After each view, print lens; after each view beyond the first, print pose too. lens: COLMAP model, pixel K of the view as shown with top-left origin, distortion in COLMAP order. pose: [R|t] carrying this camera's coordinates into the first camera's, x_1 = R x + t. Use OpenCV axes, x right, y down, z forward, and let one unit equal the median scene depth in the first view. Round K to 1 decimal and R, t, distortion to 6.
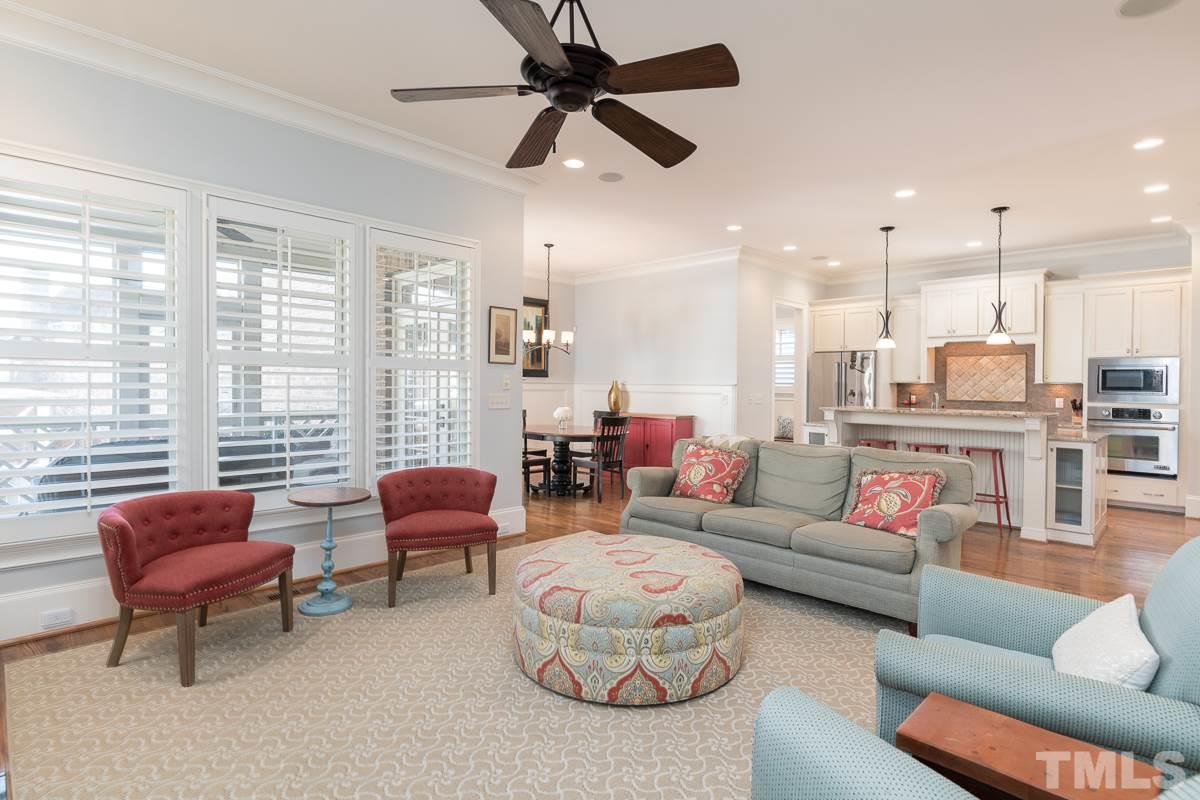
lens RADIAL K [[586.8, 0, 617.1], [0, 586.8, 389.7], [0, 0, 1]] dist [-0.000802, -0.000294]
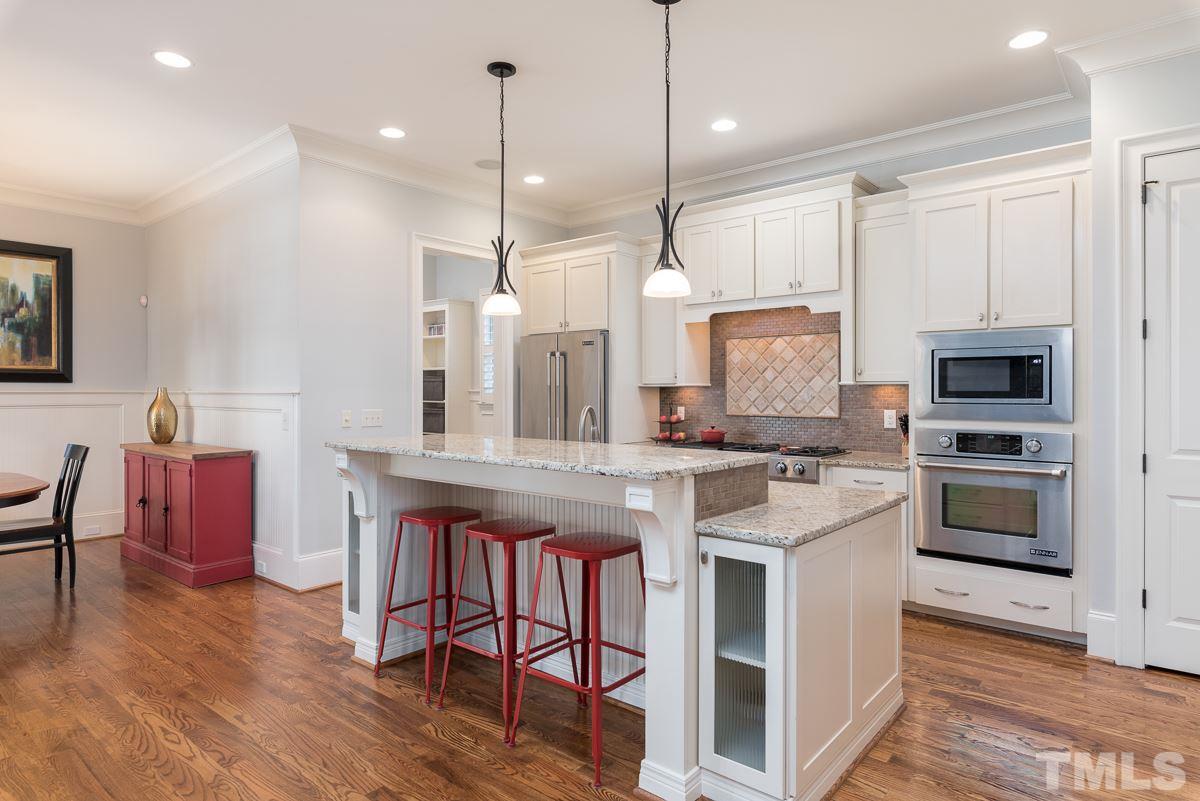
lens RADIAL K [[669.0, 0, 598.5], [0, 669.0, 390.0], [0, 0, 1]] dist [0.001952, 0.000603]
pose [[0.997823, -0.011074, 0.065015, 0.427534], [0.011688, 0.999891, -0.009065, -0.002199], [-0.064908, 0.009805, 0.997843, 0.379098]]
